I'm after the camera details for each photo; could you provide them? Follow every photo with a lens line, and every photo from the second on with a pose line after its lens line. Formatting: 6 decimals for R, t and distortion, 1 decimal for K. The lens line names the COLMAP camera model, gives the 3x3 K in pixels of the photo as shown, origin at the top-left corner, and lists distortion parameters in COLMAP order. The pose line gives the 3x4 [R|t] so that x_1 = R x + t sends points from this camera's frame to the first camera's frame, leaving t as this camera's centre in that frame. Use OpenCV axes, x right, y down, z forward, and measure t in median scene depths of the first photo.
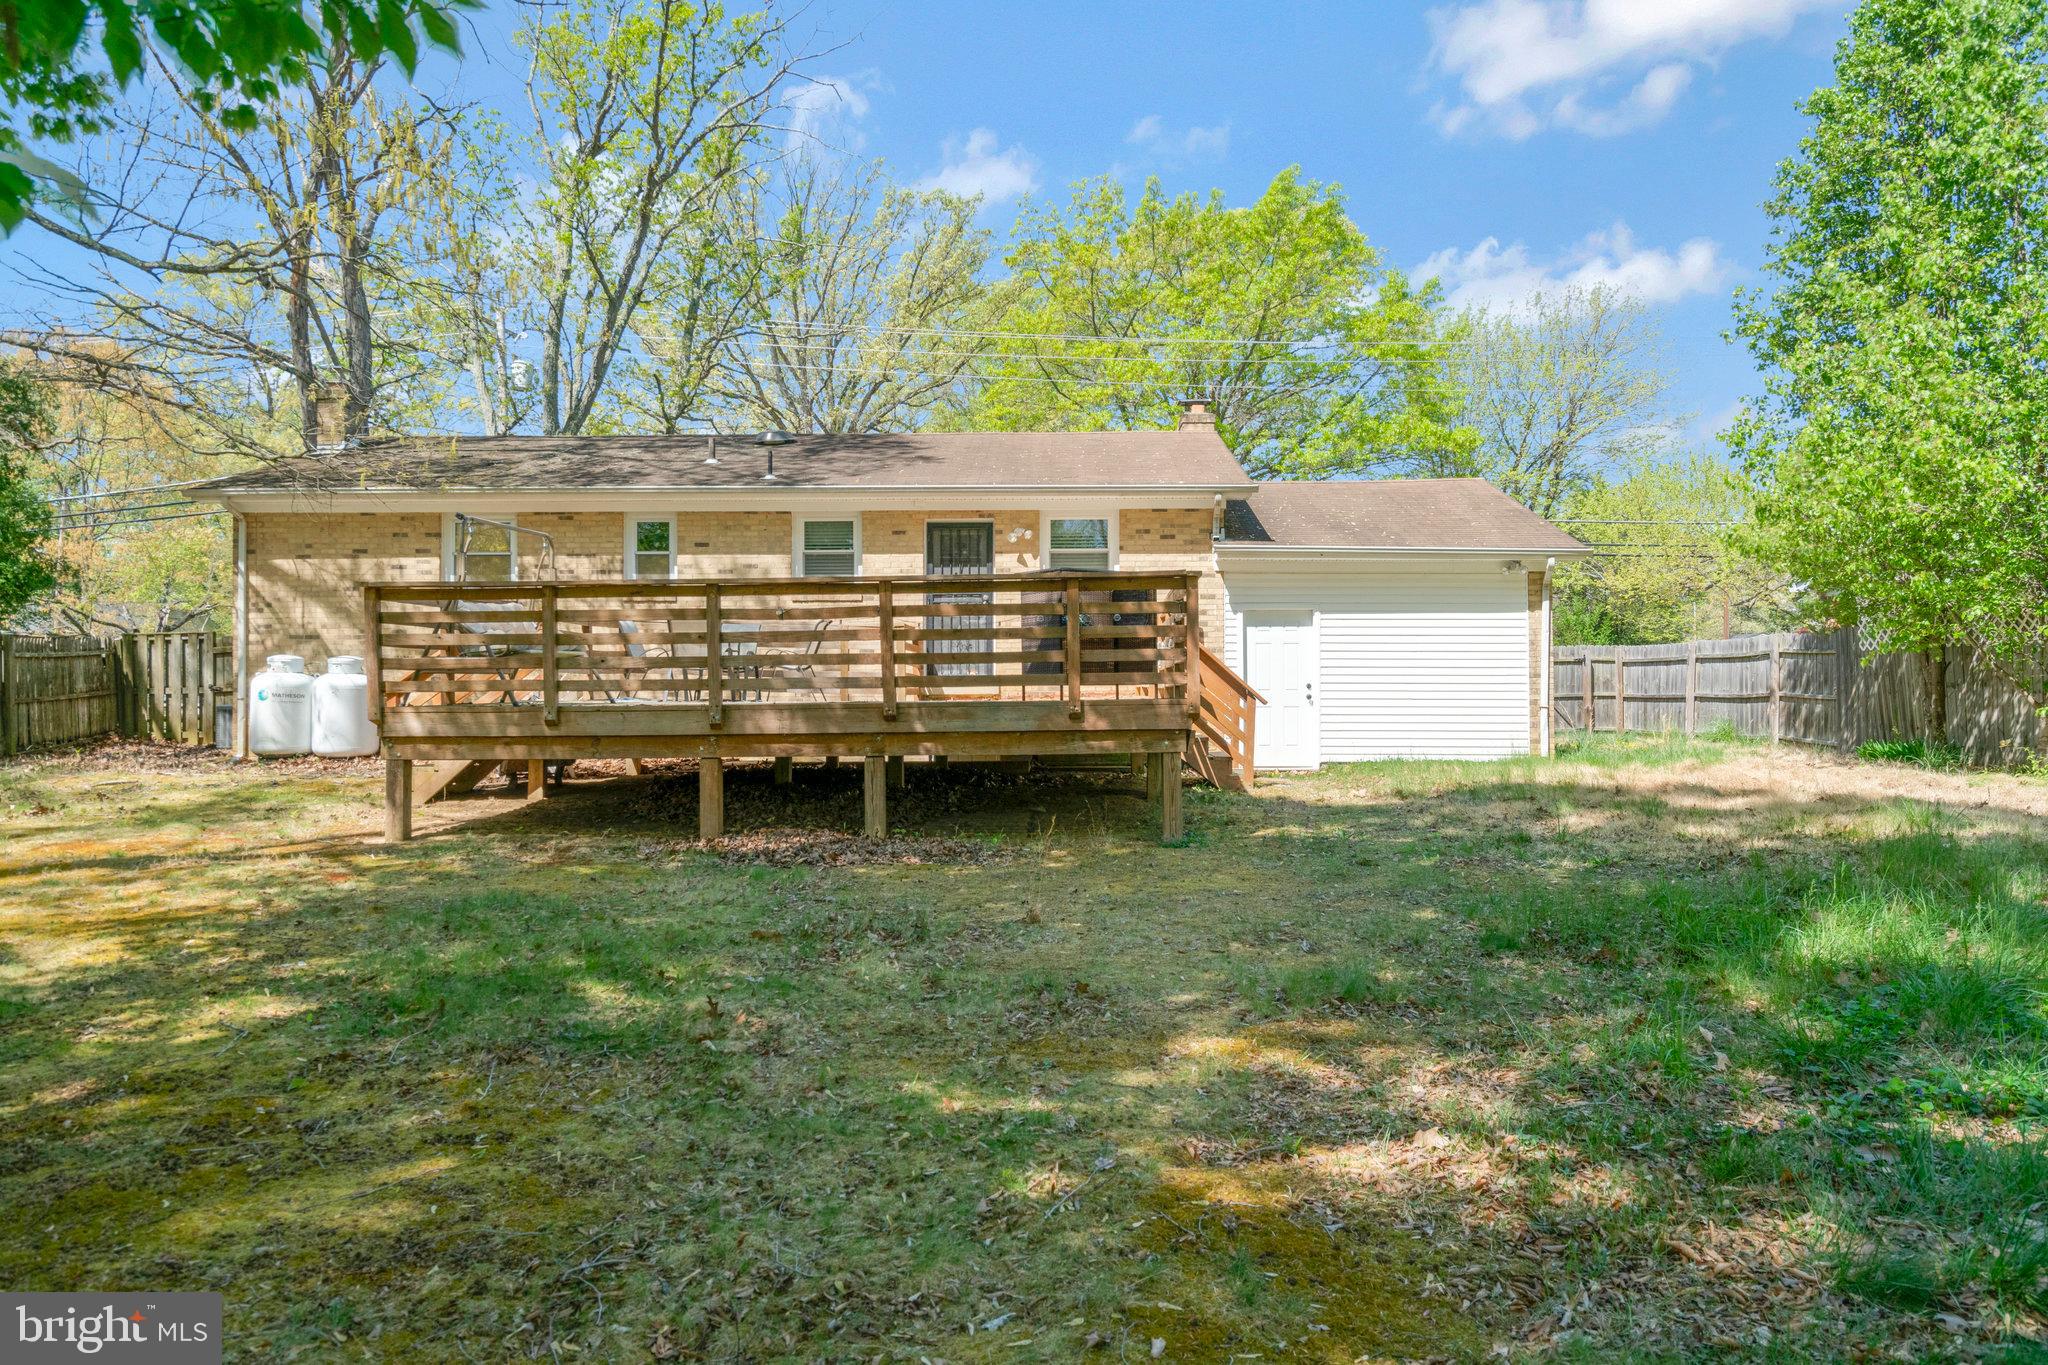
lens RADIAL K [[1438.5, 0, 1020.2], [0, 1438.5, 657.1], [0, 0, 1]] dist [0.025902, -0.001976]
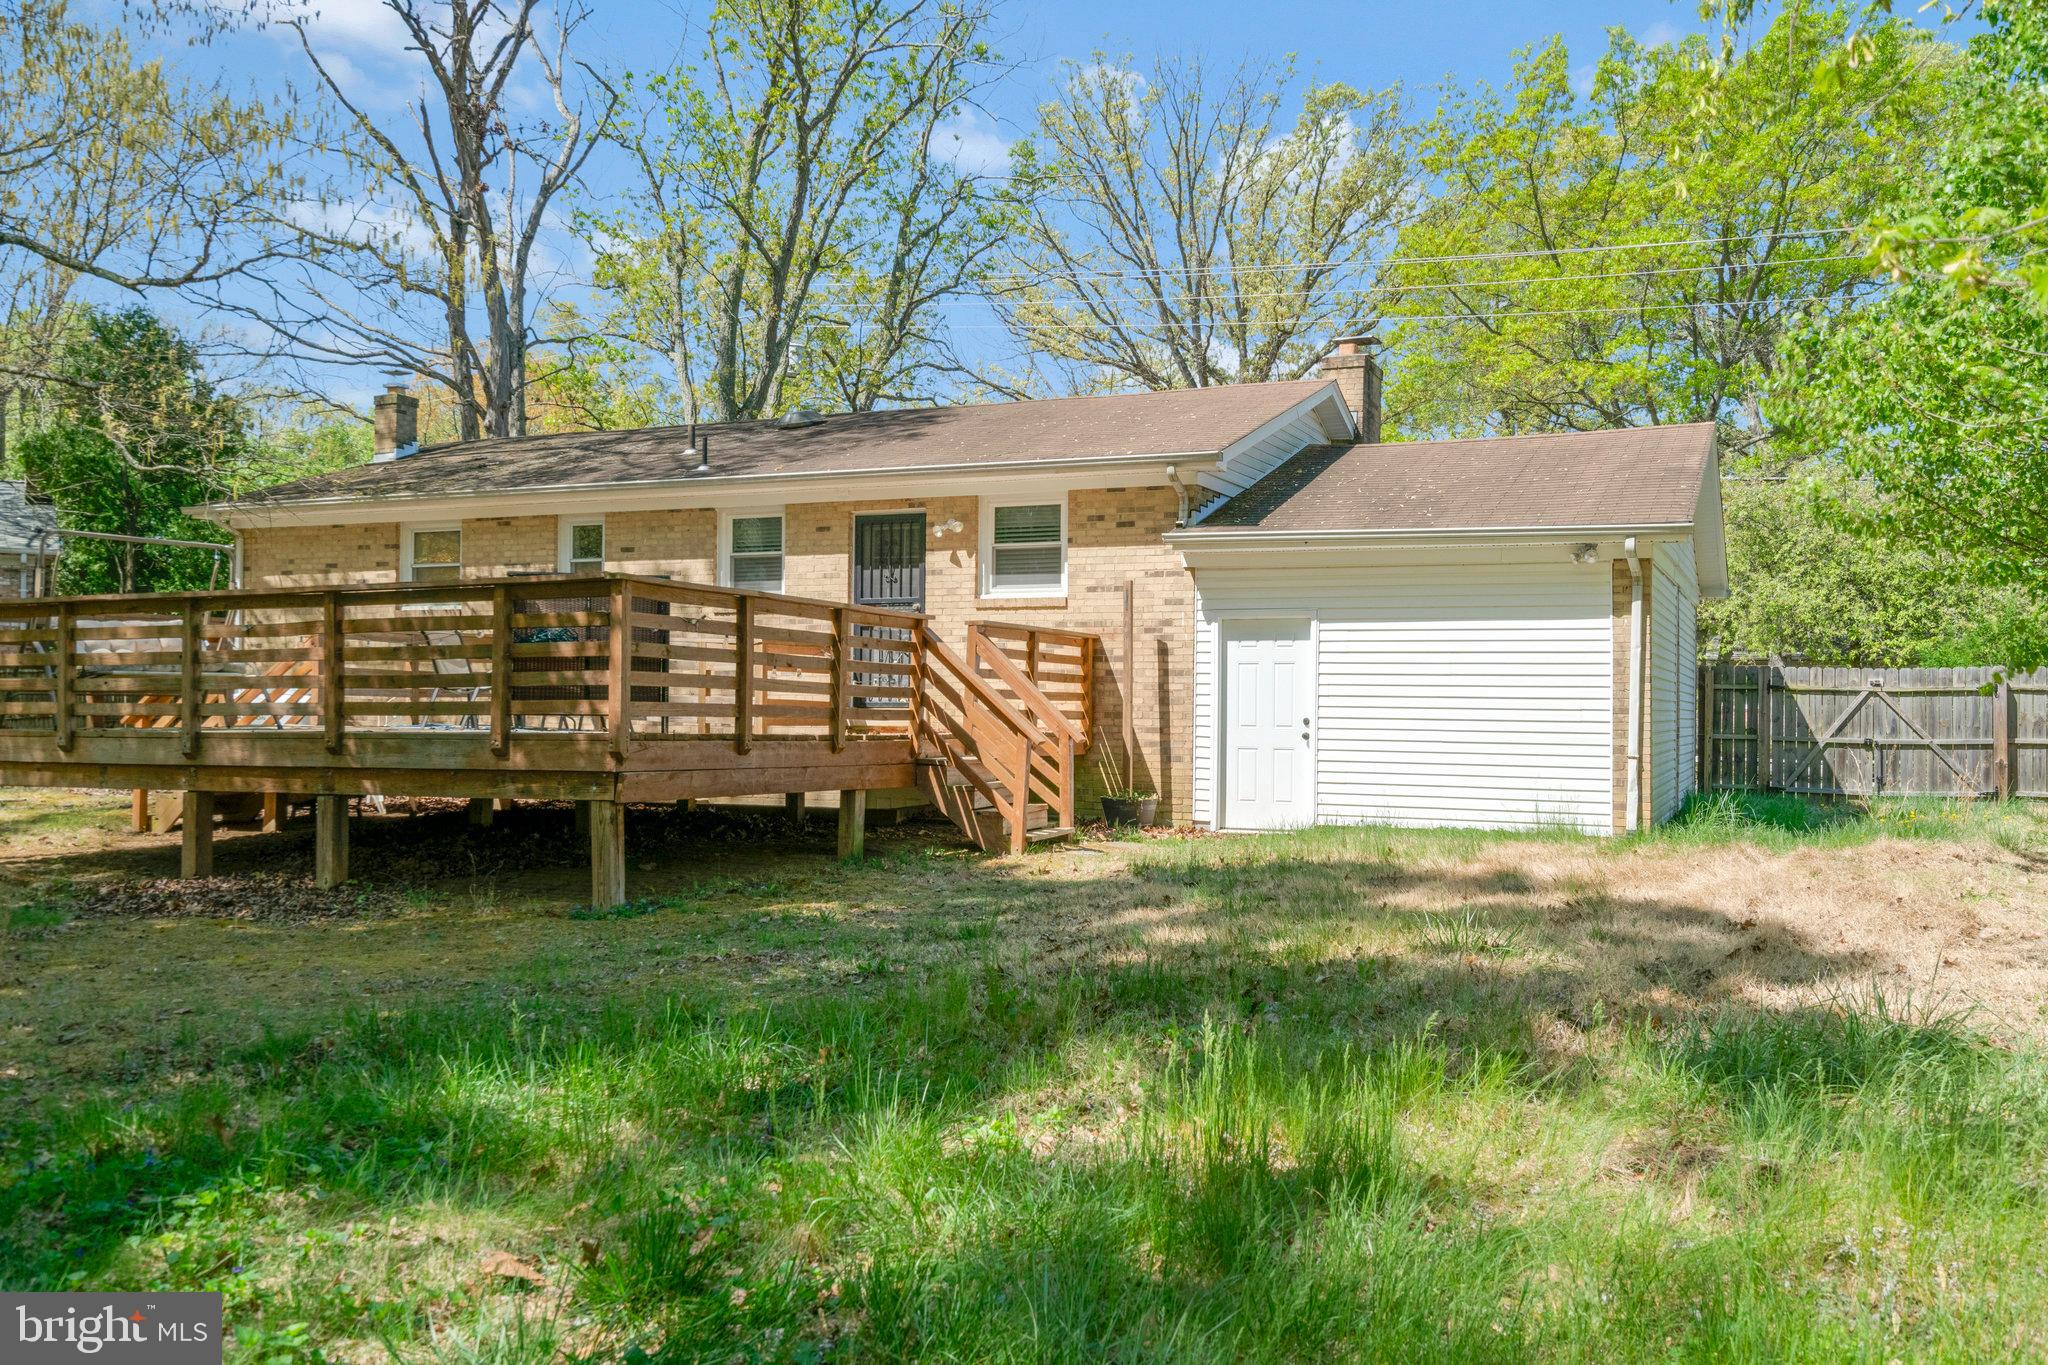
lens RADIAL K [[1737.2, 0, 974.7], [0, 1737.2, 737.0], [0, 0, 1]] dist [0.016128, 0.003825]
pose [[0.918990, 0.017350, -0.393900, 0.392214], [-0.004158, 0.999402, 0.034319, -0.001818], [0.394260, -0.029901, 0.918513, 0.115005]]
